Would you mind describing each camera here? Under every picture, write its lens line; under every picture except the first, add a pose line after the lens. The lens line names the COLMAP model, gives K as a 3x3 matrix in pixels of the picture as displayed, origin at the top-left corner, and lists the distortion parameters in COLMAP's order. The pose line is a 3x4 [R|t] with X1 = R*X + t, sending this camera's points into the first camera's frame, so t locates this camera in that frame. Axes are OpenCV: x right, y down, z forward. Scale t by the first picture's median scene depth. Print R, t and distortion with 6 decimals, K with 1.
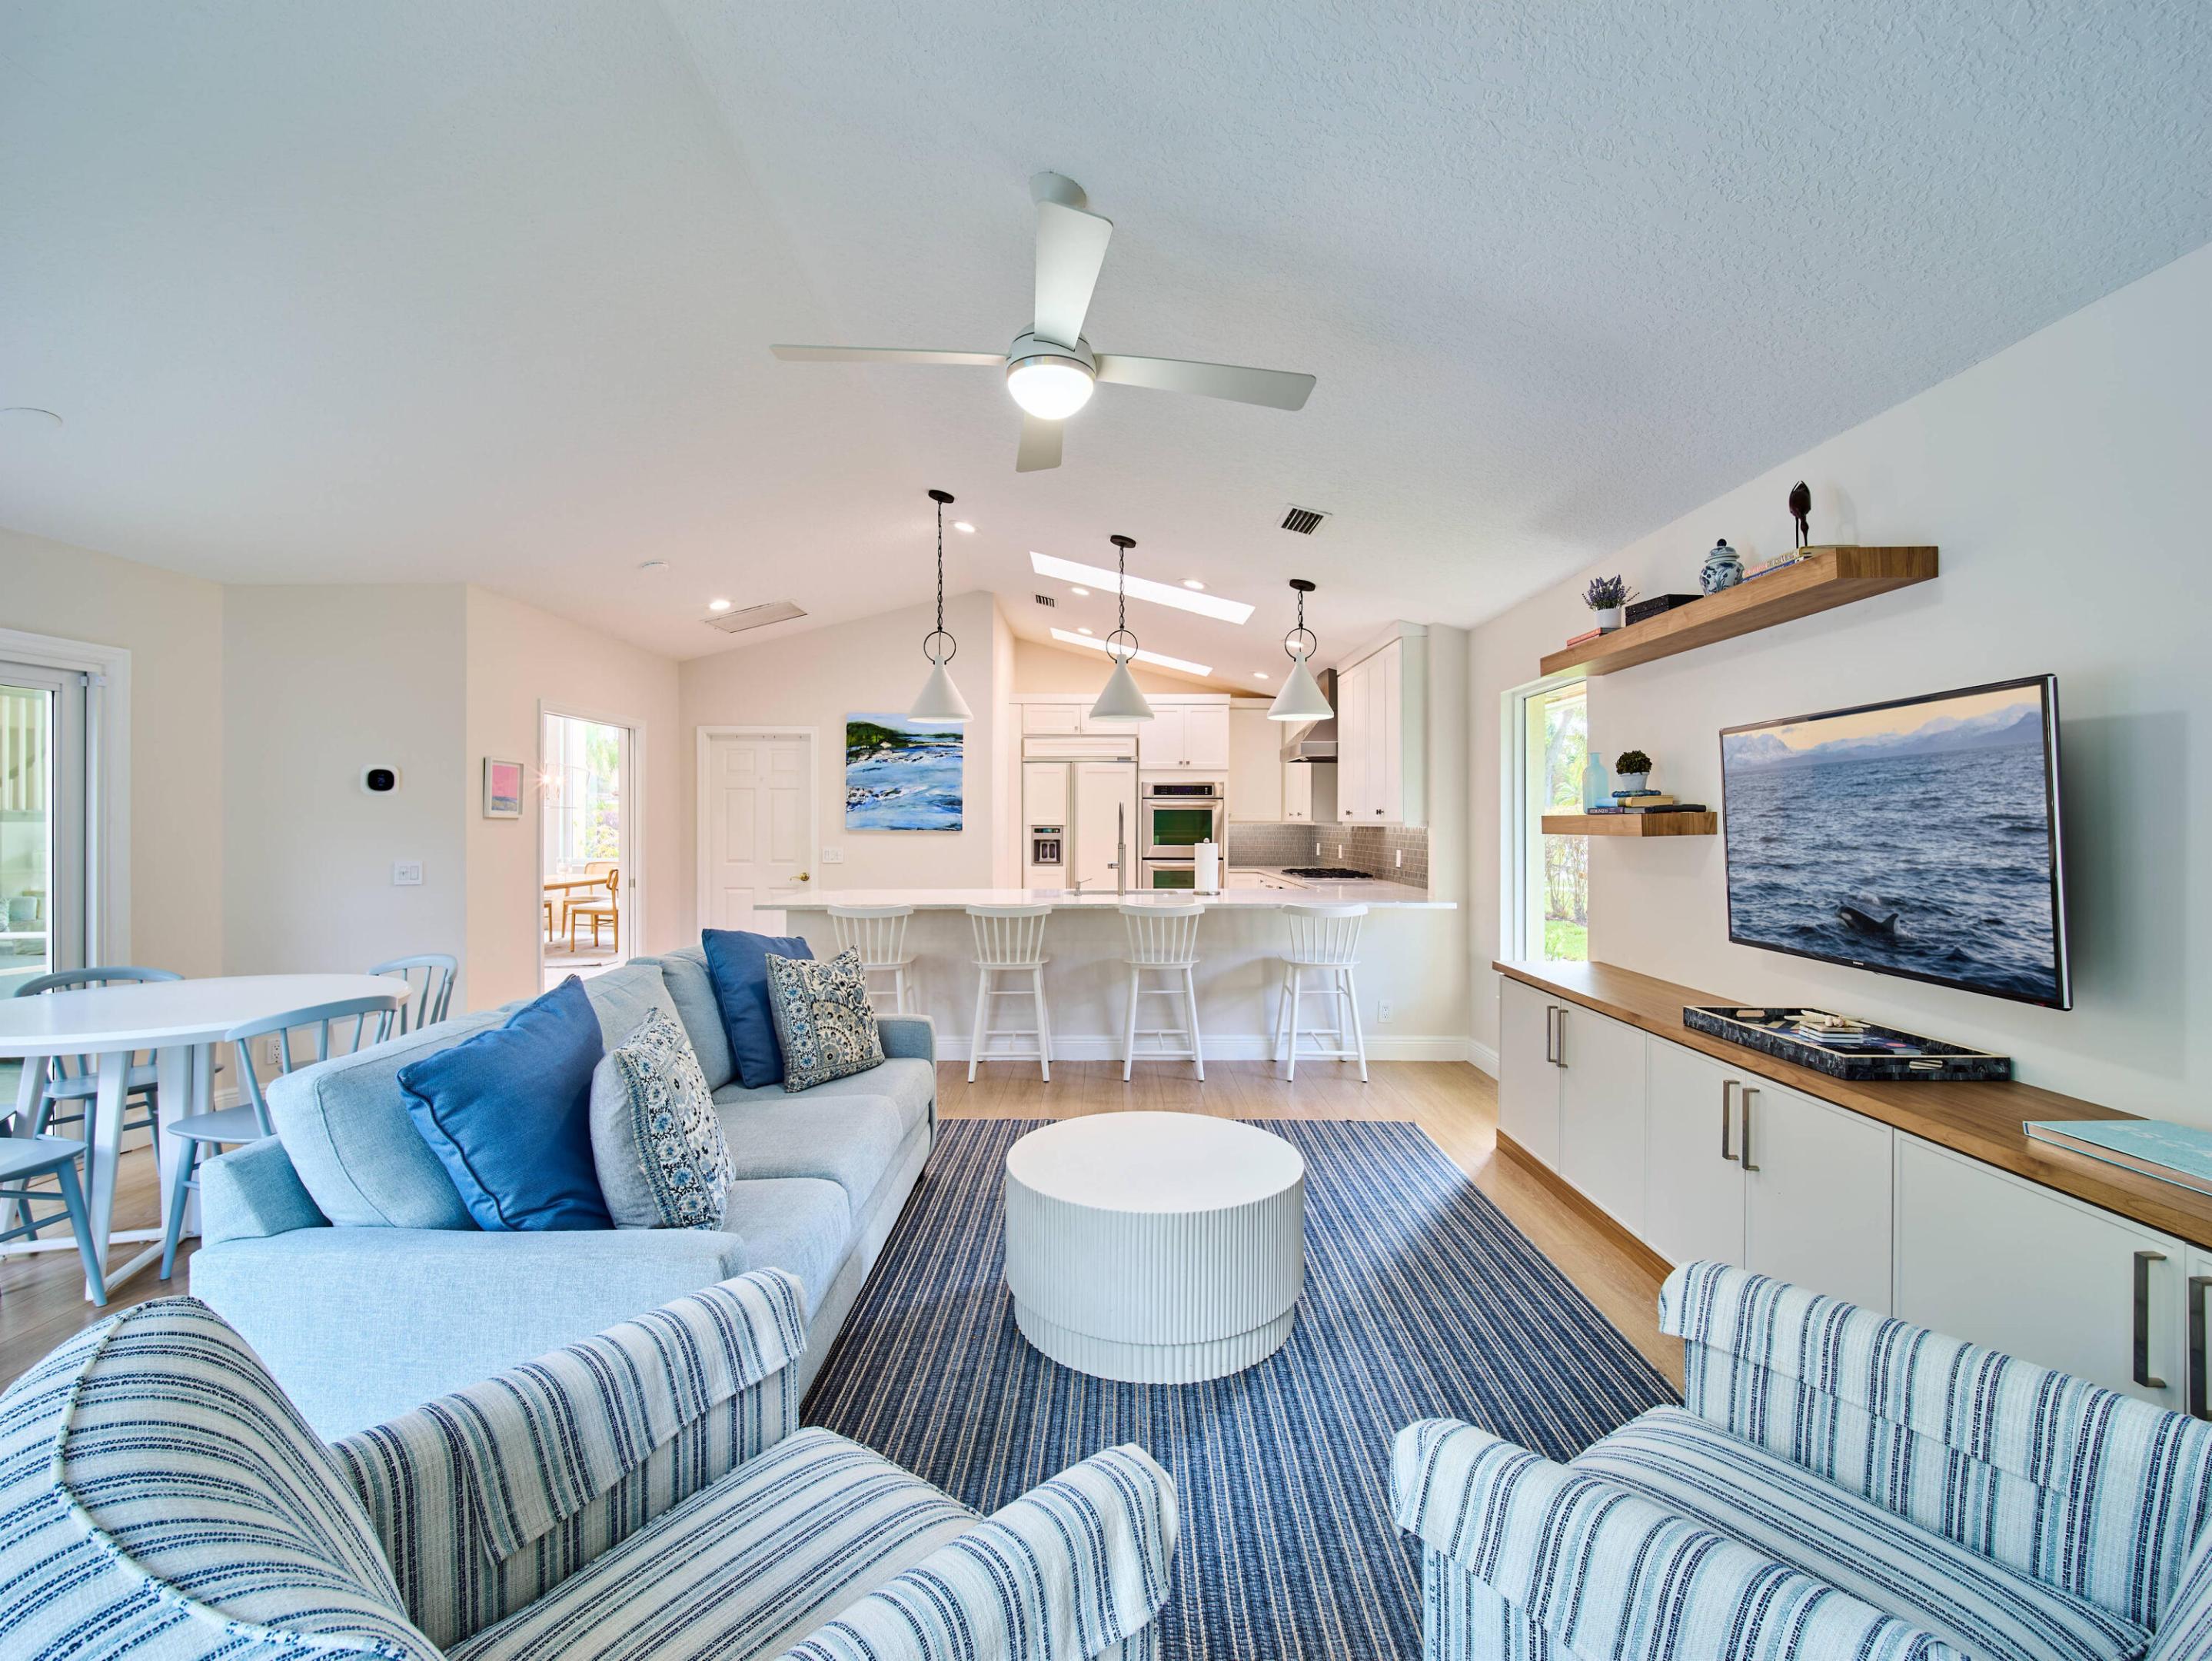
lens RADIAL K [[993.3, 0, 1117.1], [0, 993.3, 809.0], [0, 0, 1]] dist [-0.005930, 0.000061]
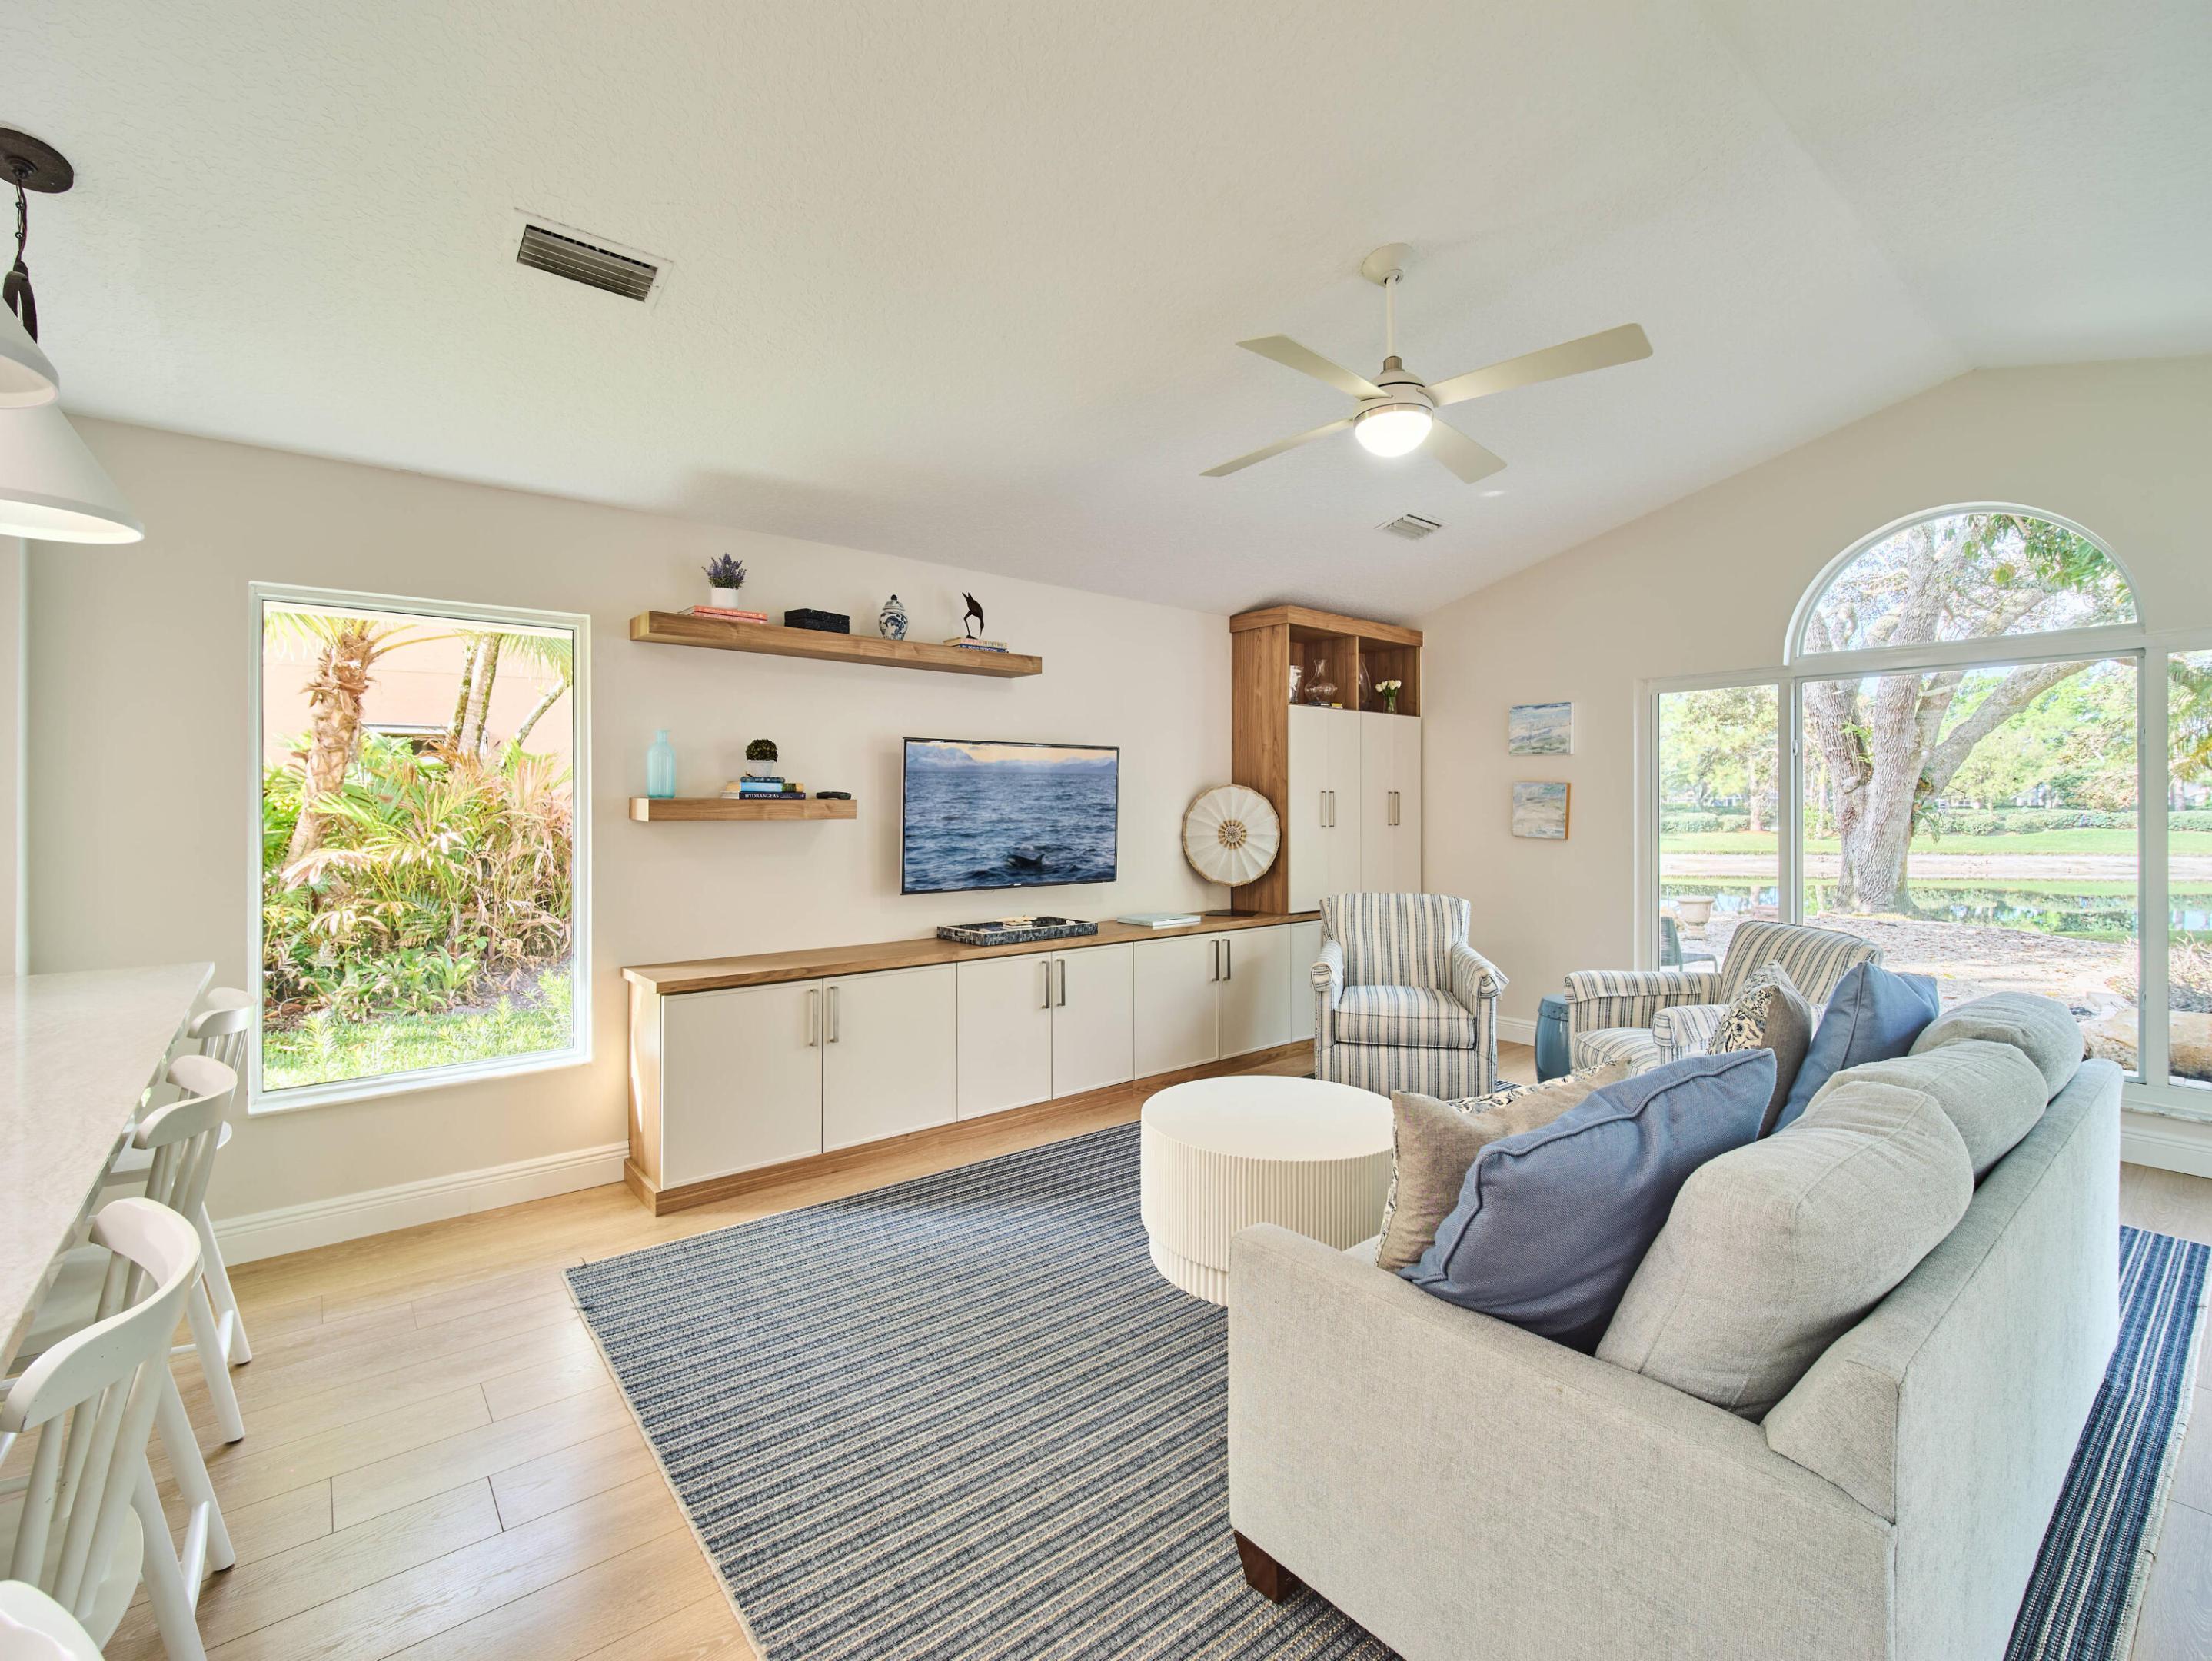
lens RADIAL K [[993.3, 0, 1126.0], [0, 993.3, 803.3], [0, 0, 1]] dist [-0.005930, 0.000061]
pose [[-0.640581, 0.001079, 0.767890, -0.468228], [-0.010437, 0.999894, -0.010112, 0.014564], [-0.767820, -0.014492, -0.640502, 1.231267]]
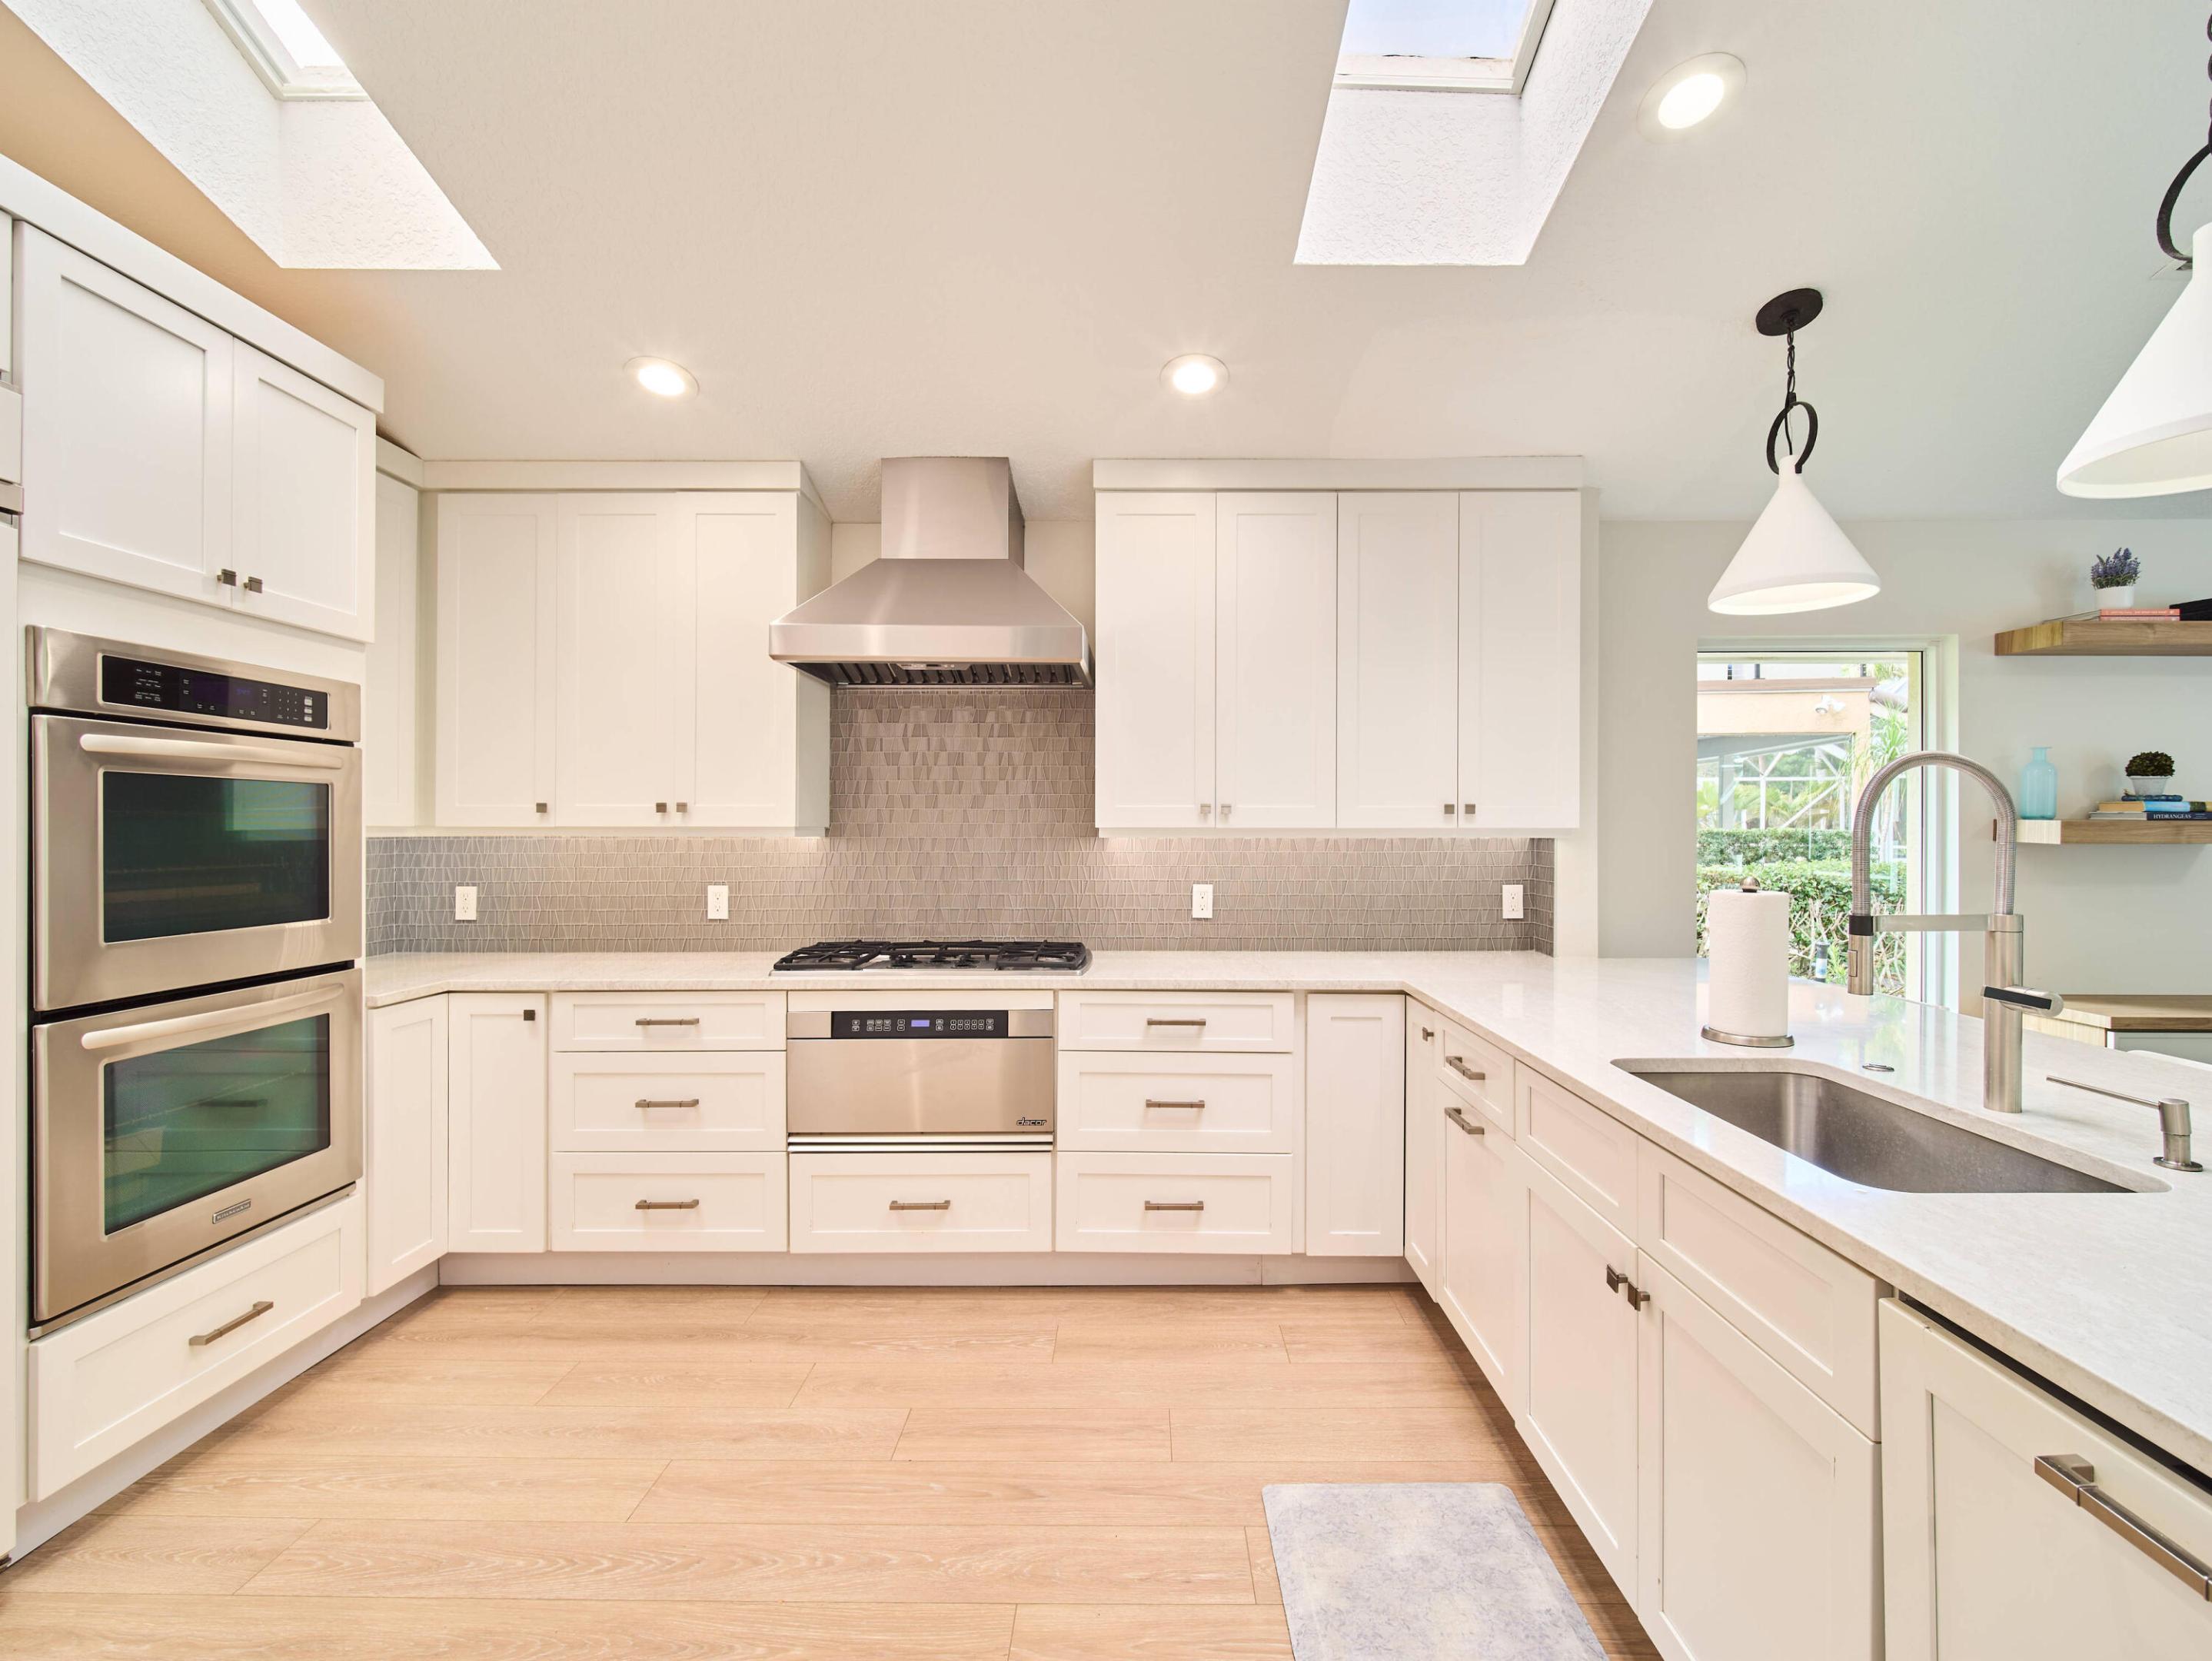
lens RADIAL K [[993.3, 0, 1150.8], [0, 993.3, 830.0], [0, 0, 1]] dist [-0.005930, 0.000061]
pose [[0.014929, -0.004348, 0.999879, -0.363738], [-0.012772, 0.999908, 0.004538, 0.019887], [-0.999807, -0.012838, 0.014872, 1.716184]]
